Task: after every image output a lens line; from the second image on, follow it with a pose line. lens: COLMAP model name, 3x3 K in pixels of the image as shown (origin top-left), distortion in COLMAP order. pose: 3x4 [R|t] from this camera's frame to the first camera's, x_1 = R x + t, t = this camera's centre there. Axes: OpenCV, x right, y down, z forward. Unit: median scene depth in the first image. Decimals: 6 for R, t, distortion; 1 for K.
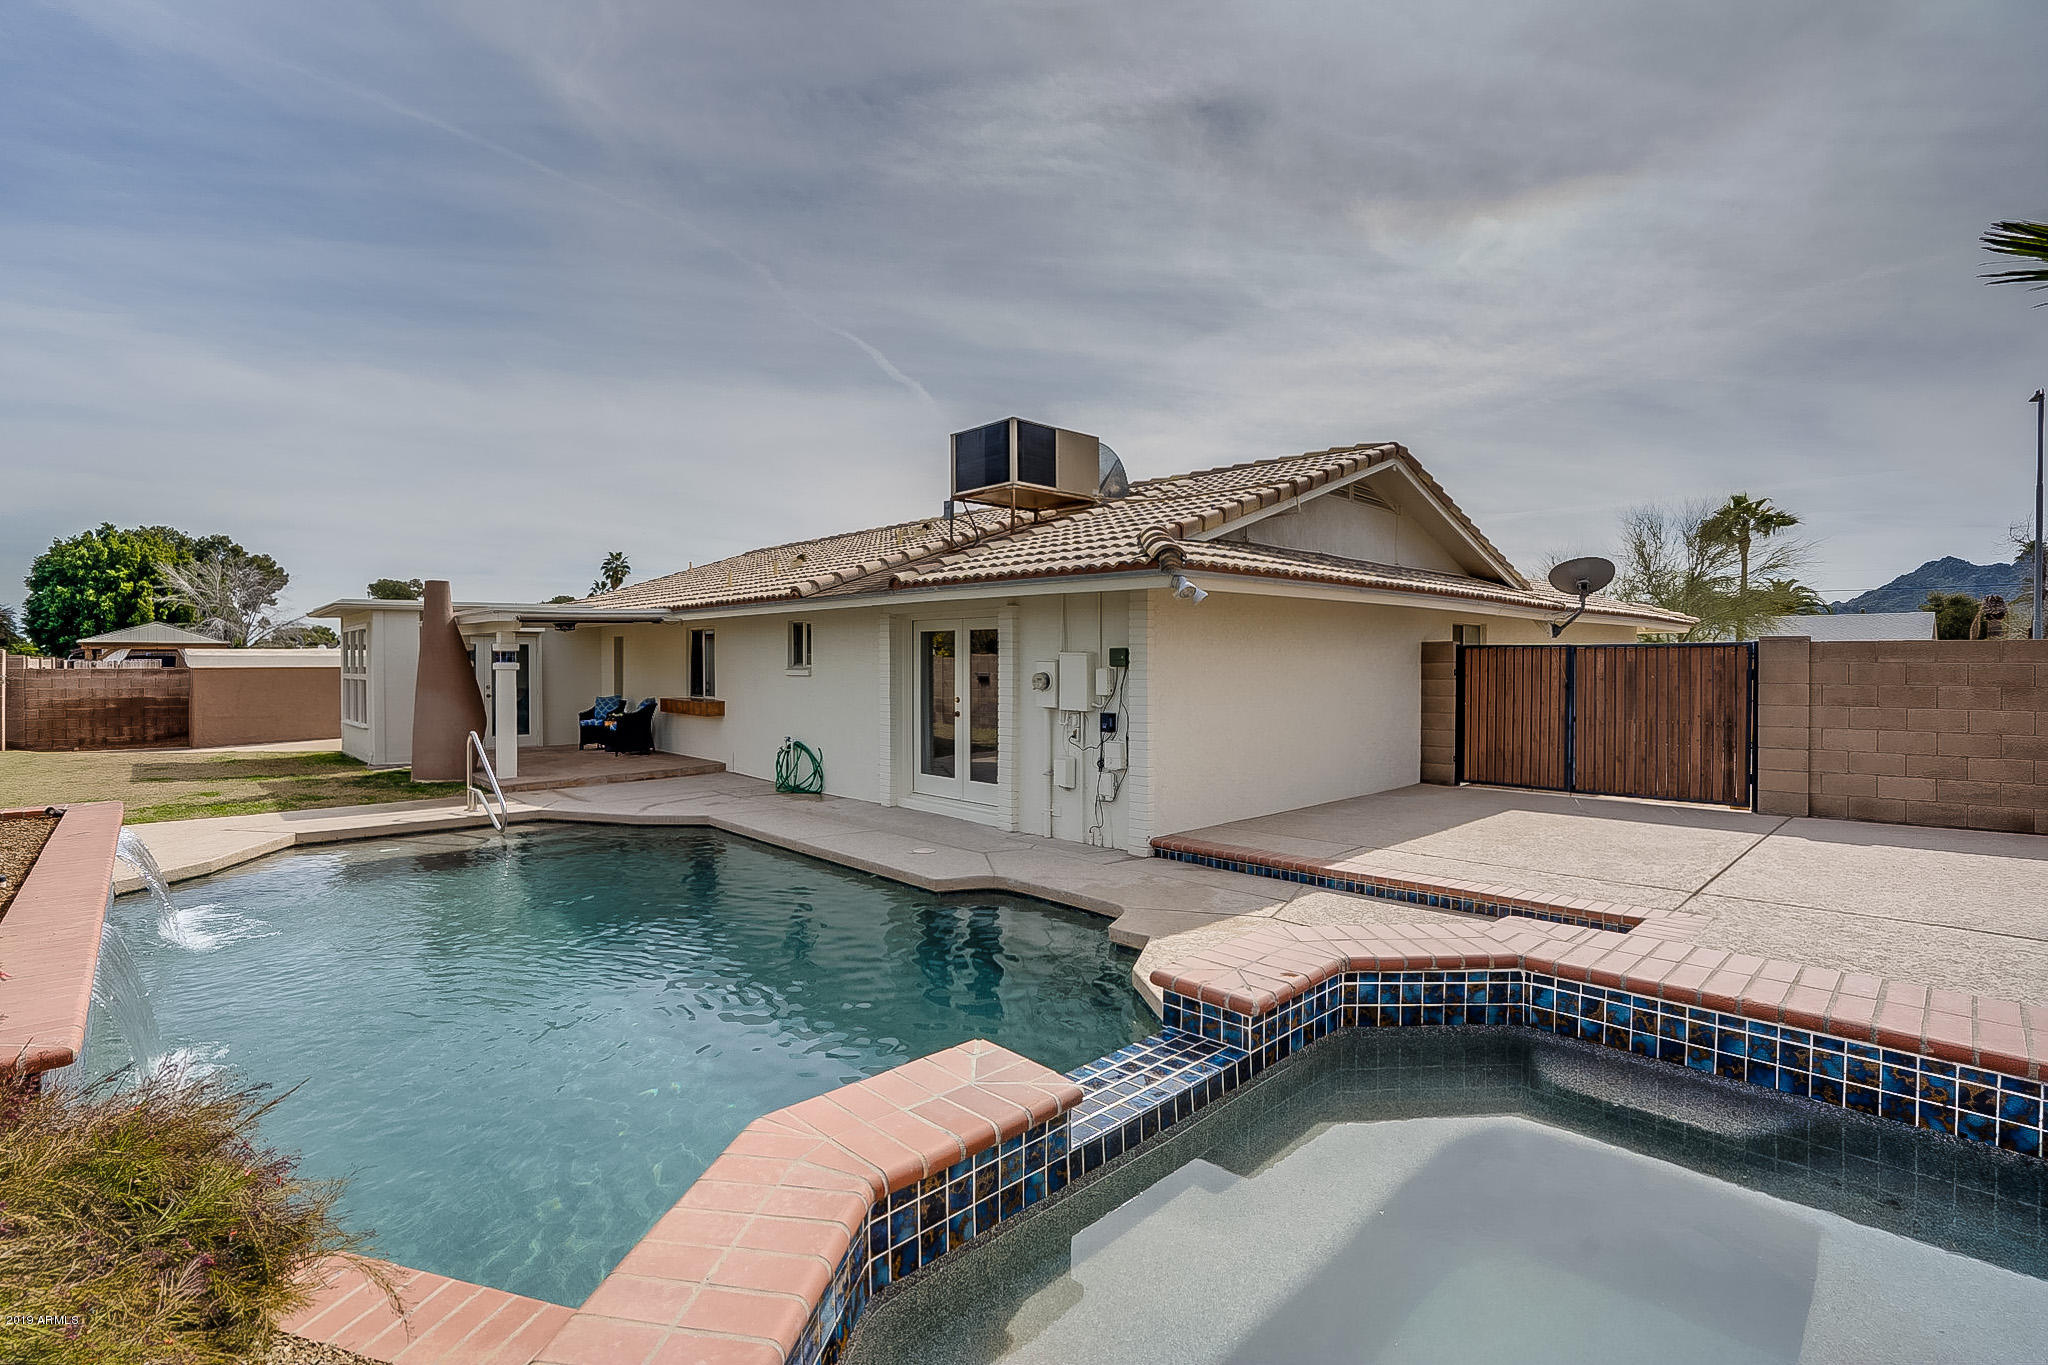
lens RADIAL K [[963.7, 0, 1017.3], [0, 963.7, 671.8], [0, 0, 1]] dist [-0.062452, 0.024537]
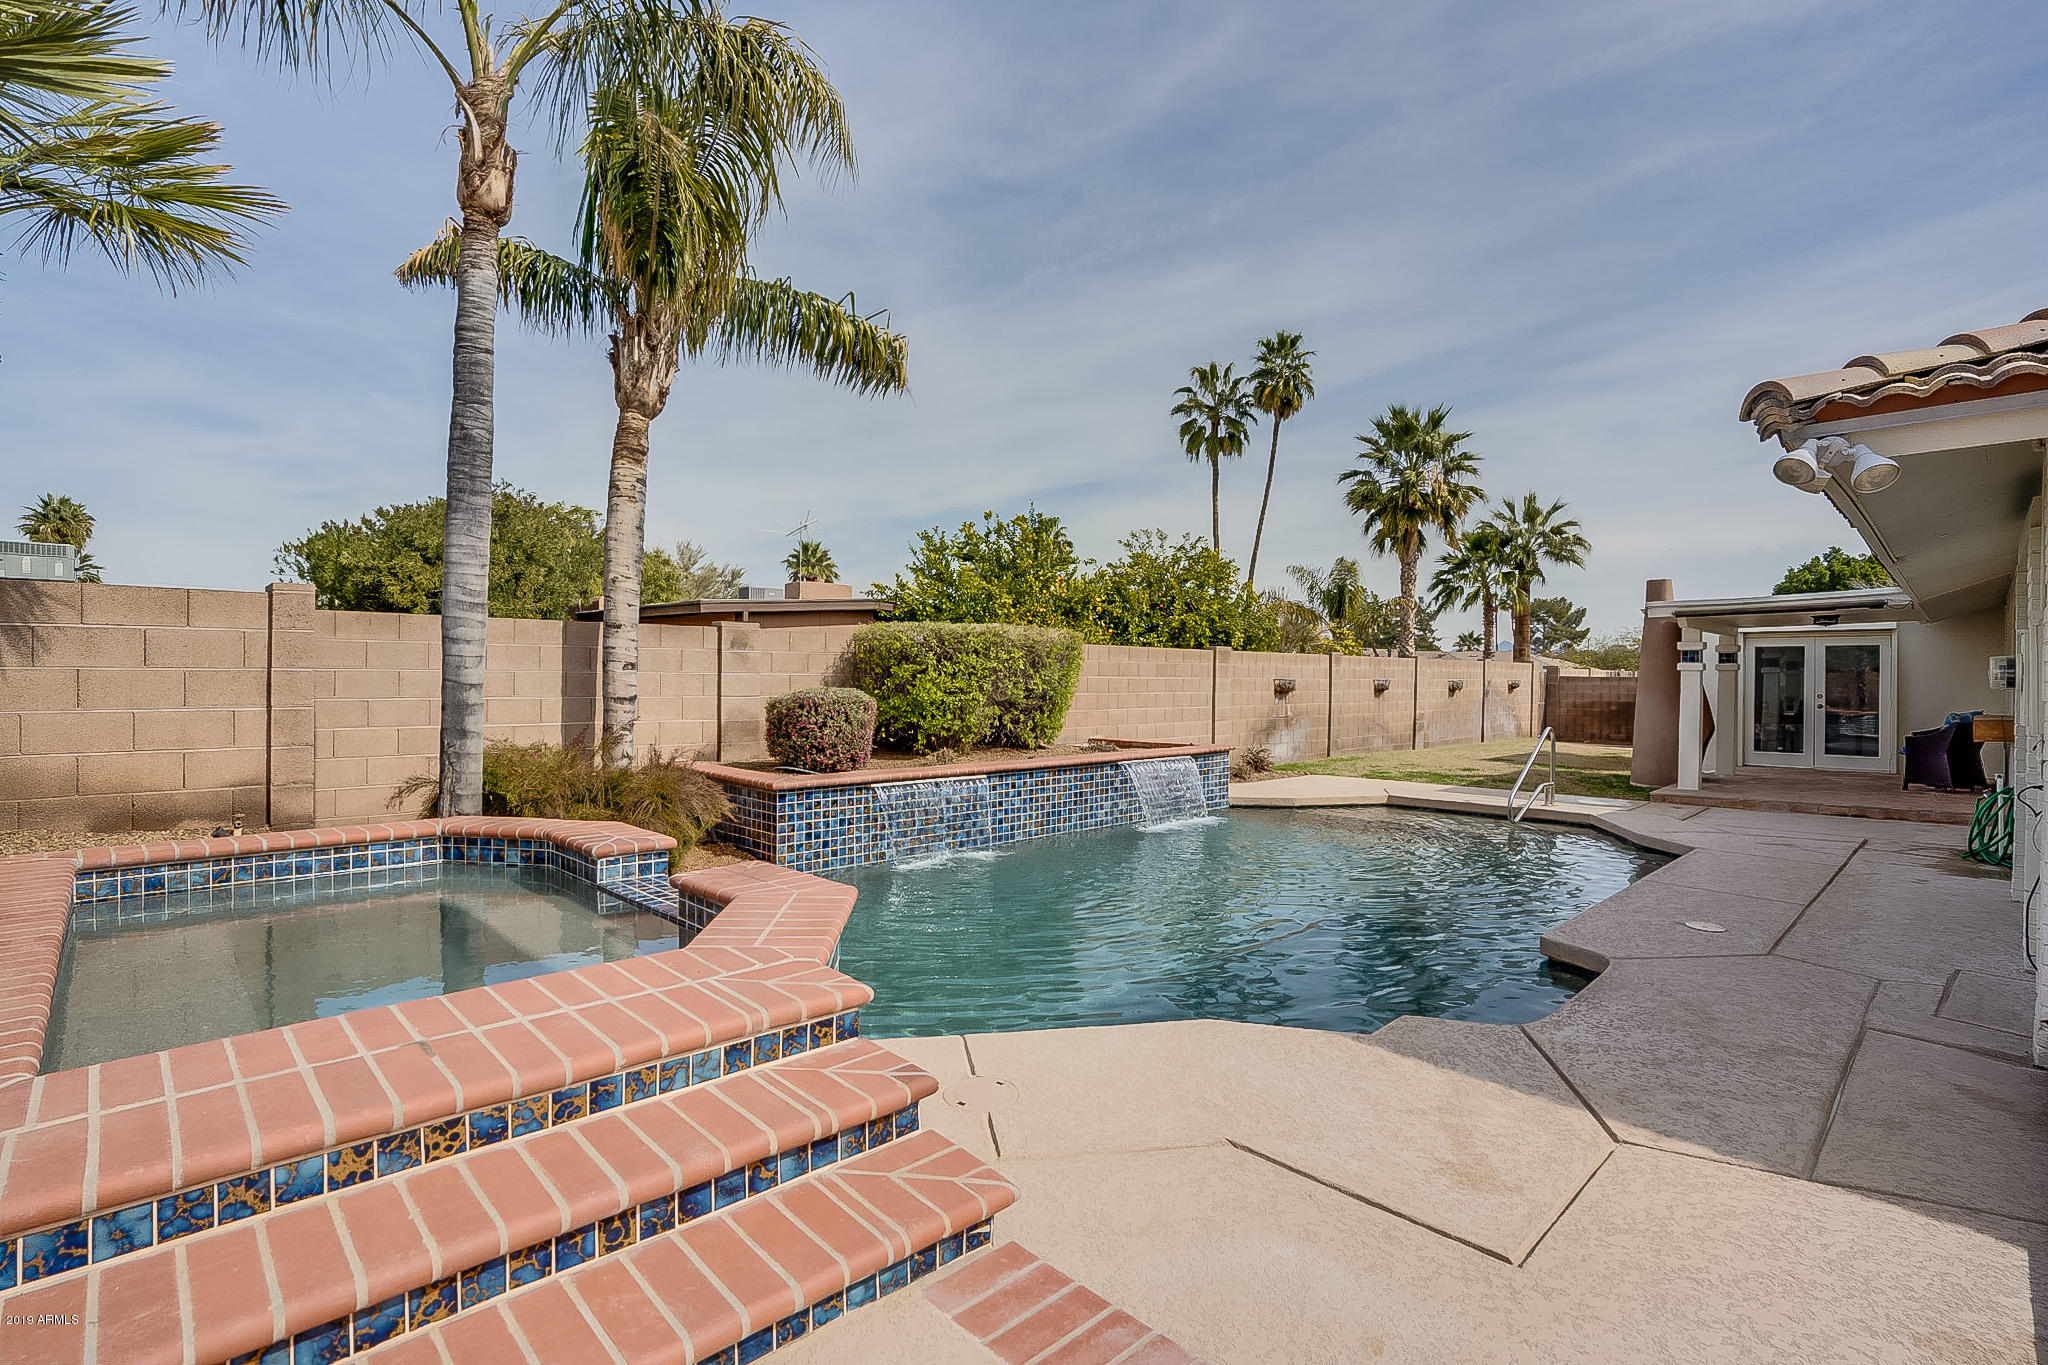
lens RADIAL K [[963.7, 0, 1017.3], [0, 963.7, 671.8], [0, 0, 1]] dist [-0.062452, 0.024537]
pose [[0.000375, -0.006089, -0.999981, 0.285512], [-0.015822, 0.999856, -0.006094, 0.011354], [0.999875, 0.015824, 0.000278, 0.269634]]
